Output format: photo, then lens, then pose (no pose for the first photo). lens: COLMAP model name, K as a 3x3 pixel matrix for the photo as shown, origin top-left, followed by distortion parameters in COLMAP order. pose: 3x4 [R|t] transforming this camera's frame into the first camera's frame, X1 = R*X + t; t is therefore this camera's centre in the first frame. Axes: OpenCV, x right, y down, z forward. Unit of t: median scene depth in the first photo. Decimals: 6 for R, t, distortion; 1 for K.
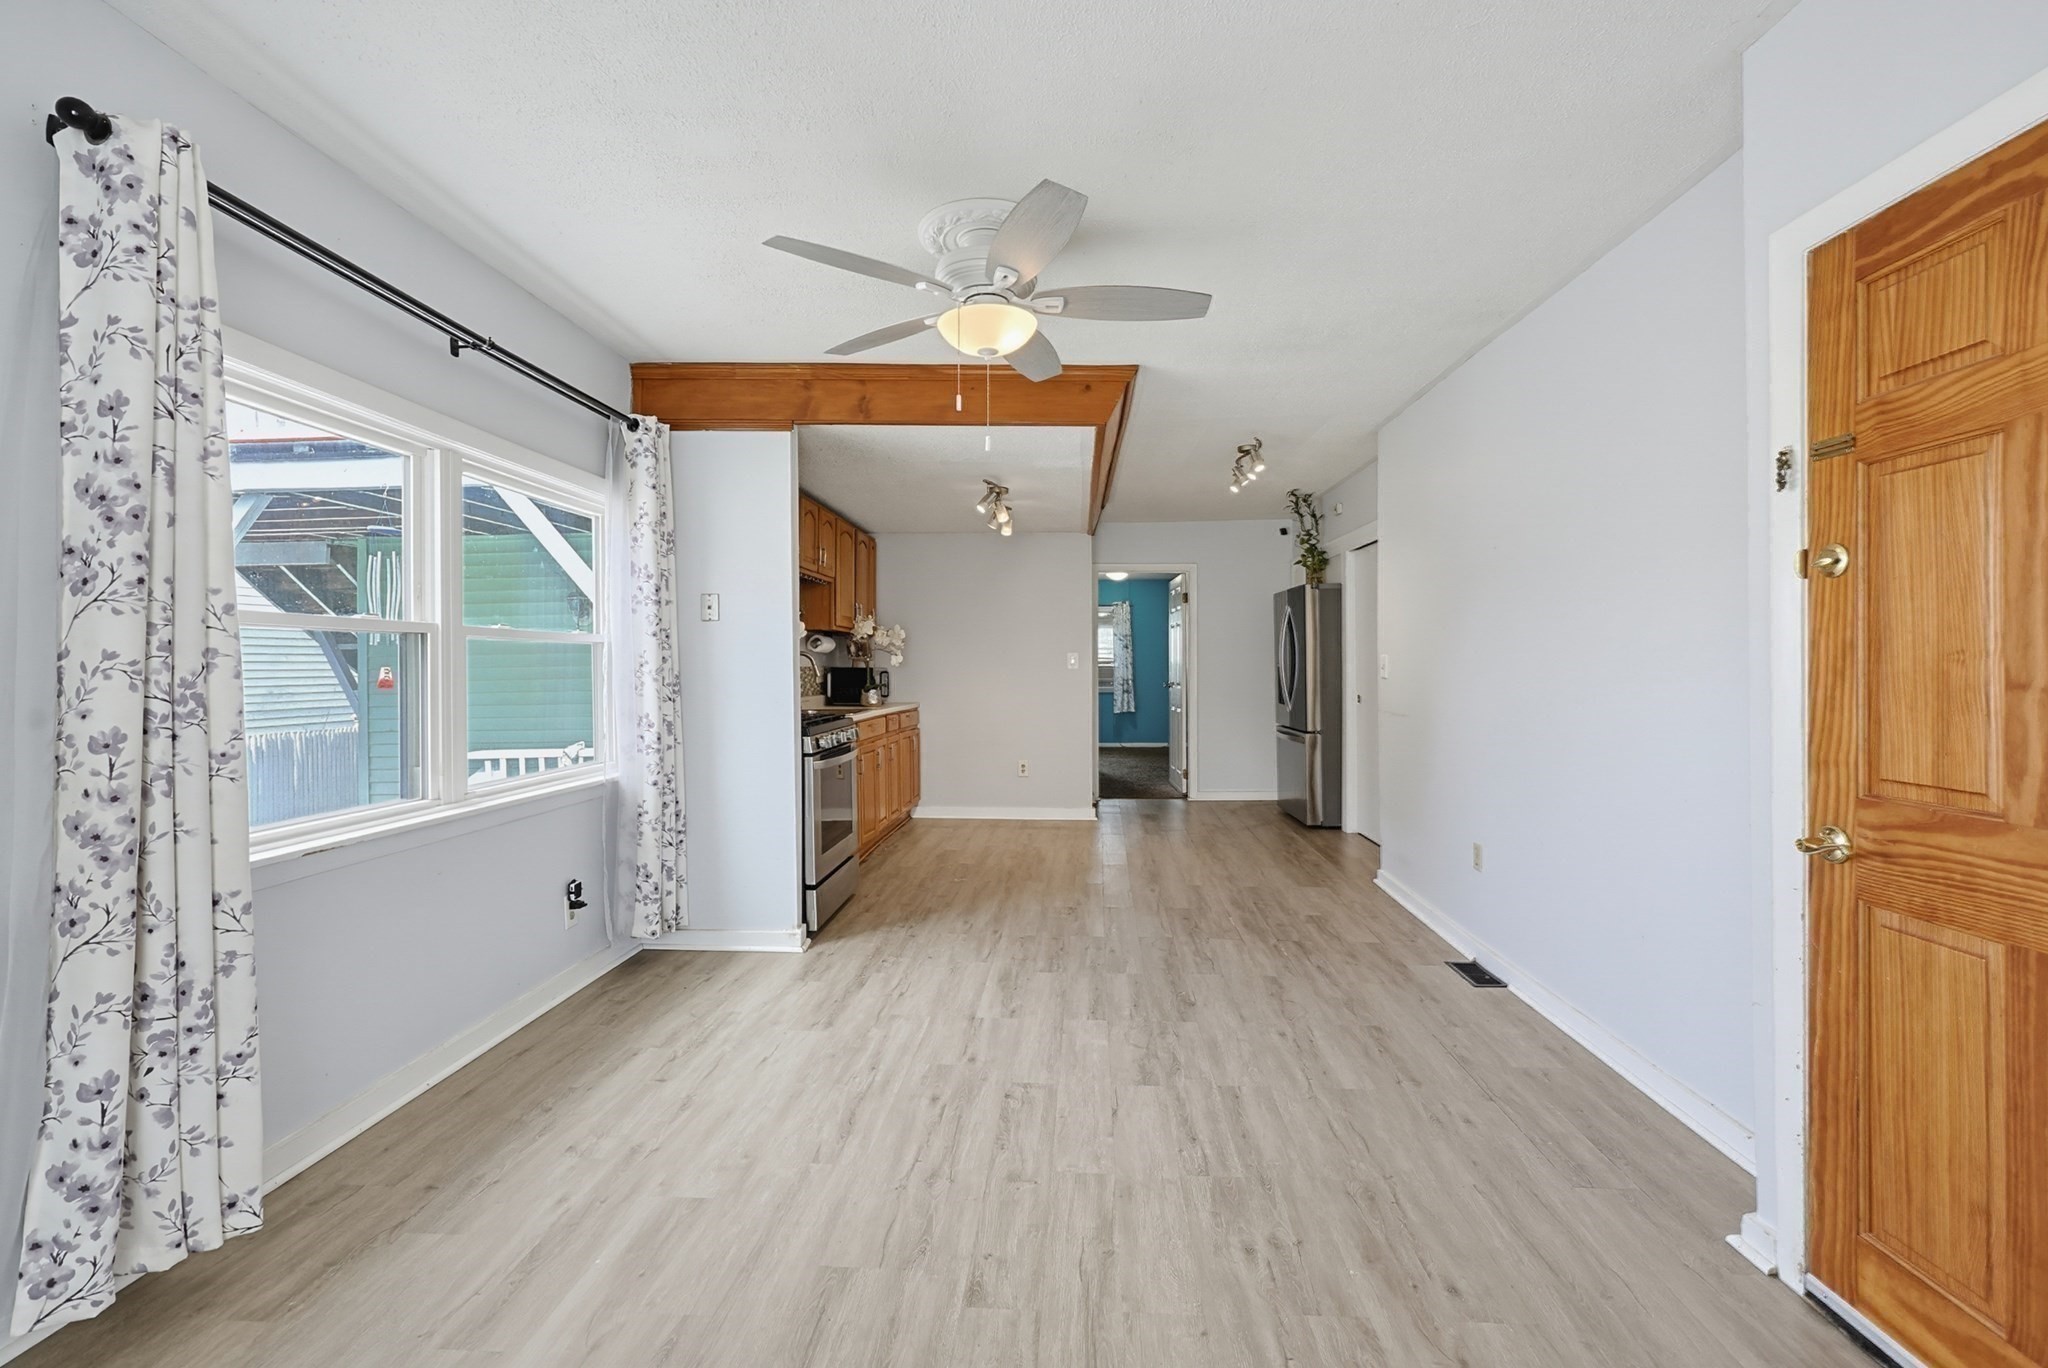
lens RADIAL K [[862.5, 0, 1021.6], [0, 862.5, 666.8], [0, 0, 1]] dist [0.000371, 0.000108]
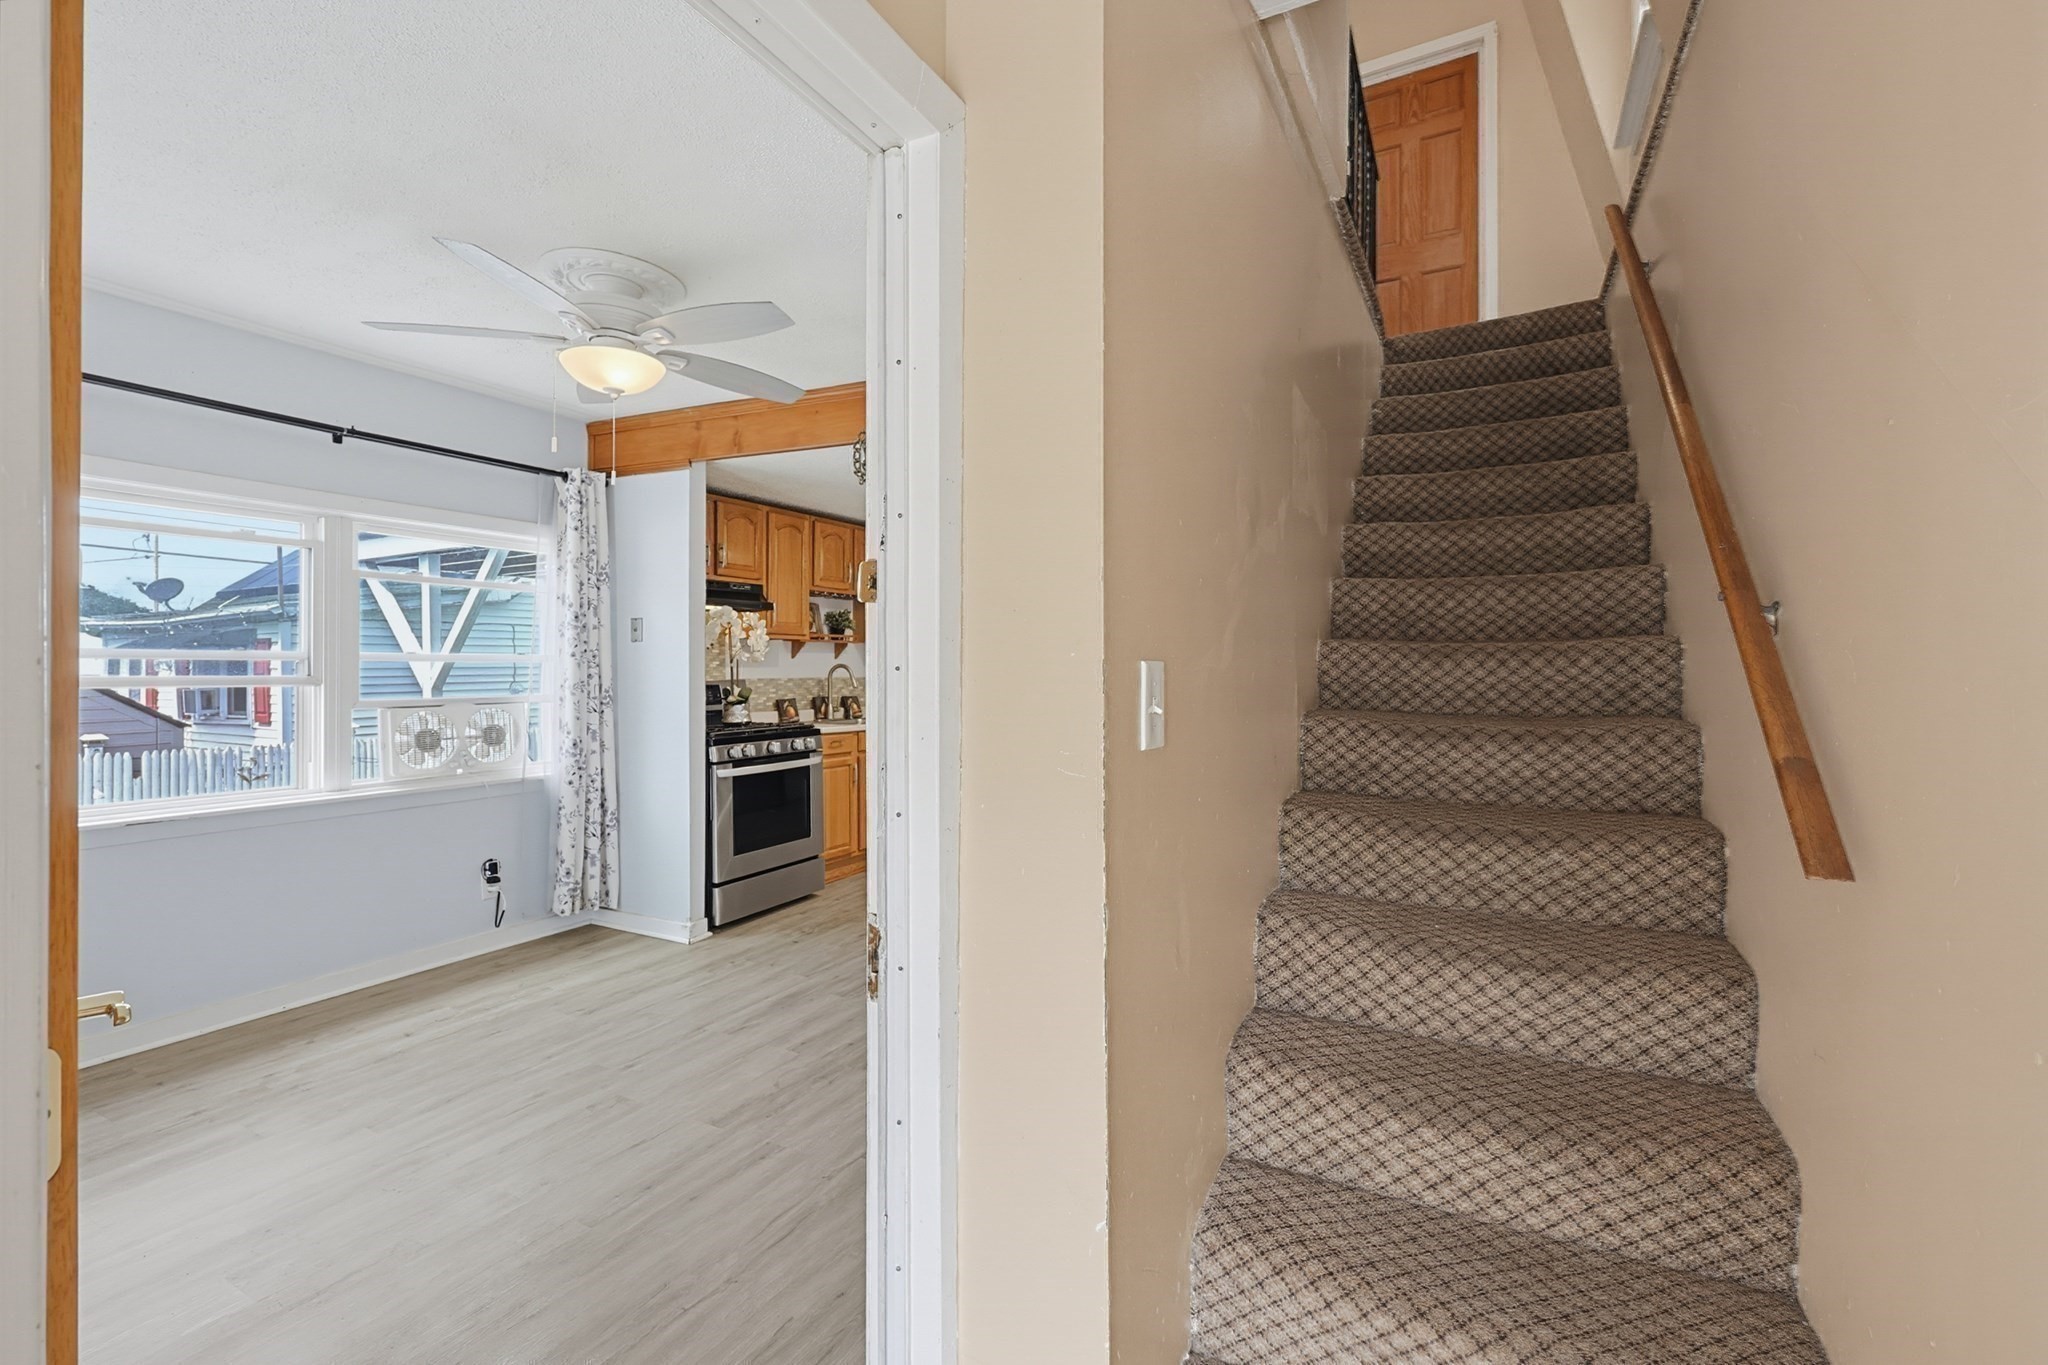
lens RADIAL K [[862.5, 0, 1021.6], [0, 862.5, 665.3], [0, 0, 1]] dist [0.000371, 0.000108]
pose [[0.918362, 0.004023, -0.395720, 0.568872], [-0.003420, 0.999992, 0.002229, -0.027210], [0.395726, -0.000694, 0.918369, 0.160105]]
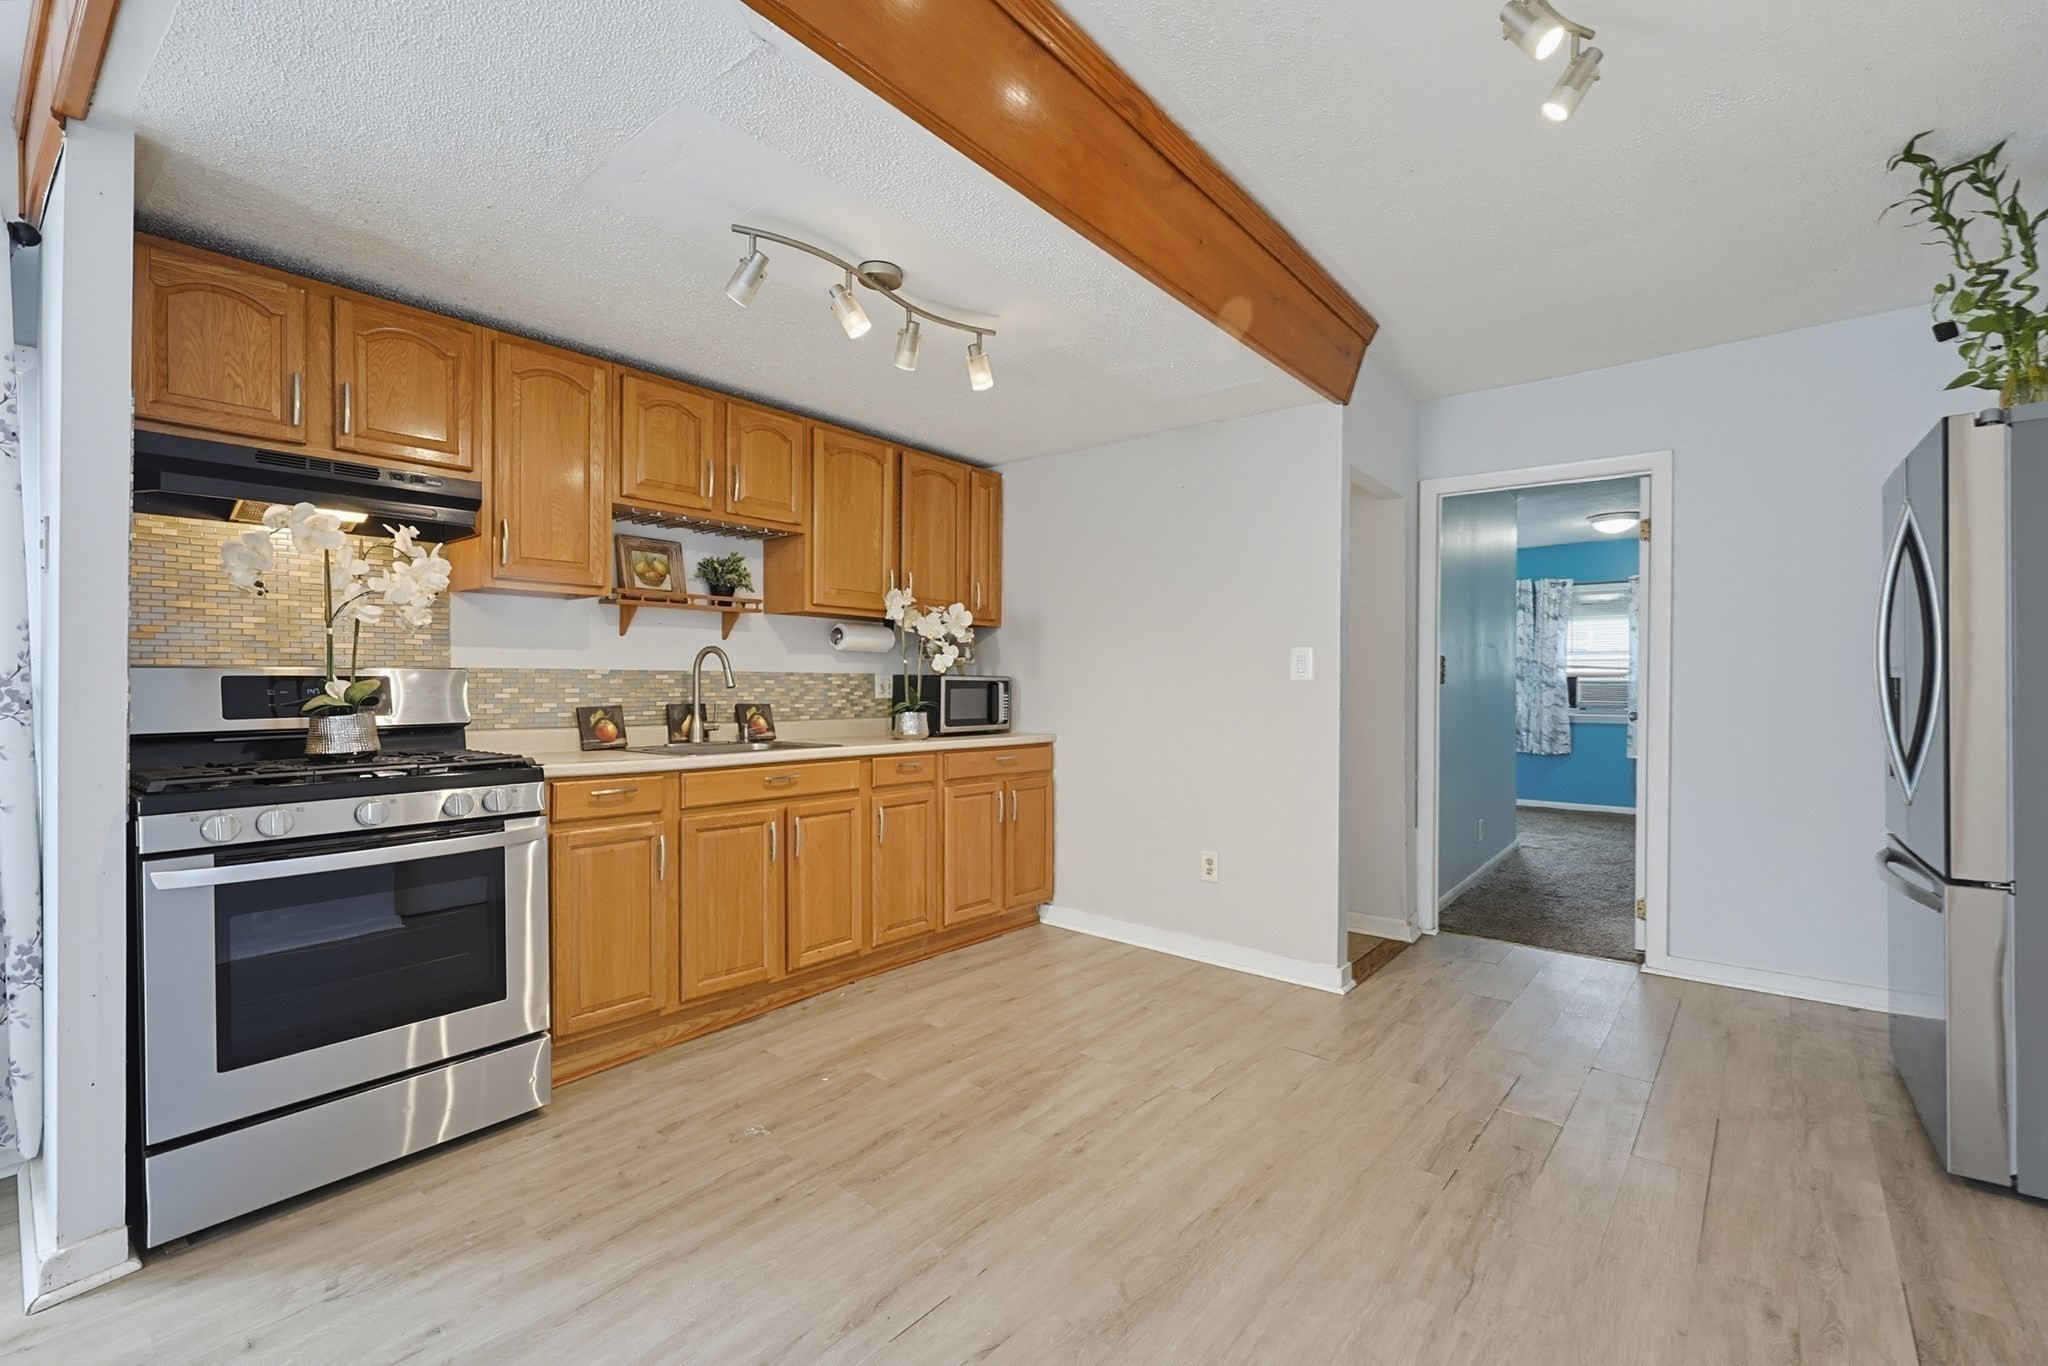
lens RADIAL K [[913.2, 0, 983.3], [0, 913.2, 682.4], [0, 0, 1]] dist [-0.001064, -0.000382]
pose [[0.817028, 0.010001, -0.576511, 0.407656], [-0.005376, 0.999938, 0.009727, 0.003348], [0.576573, -0.004848, 0.817031, 0.905878]]
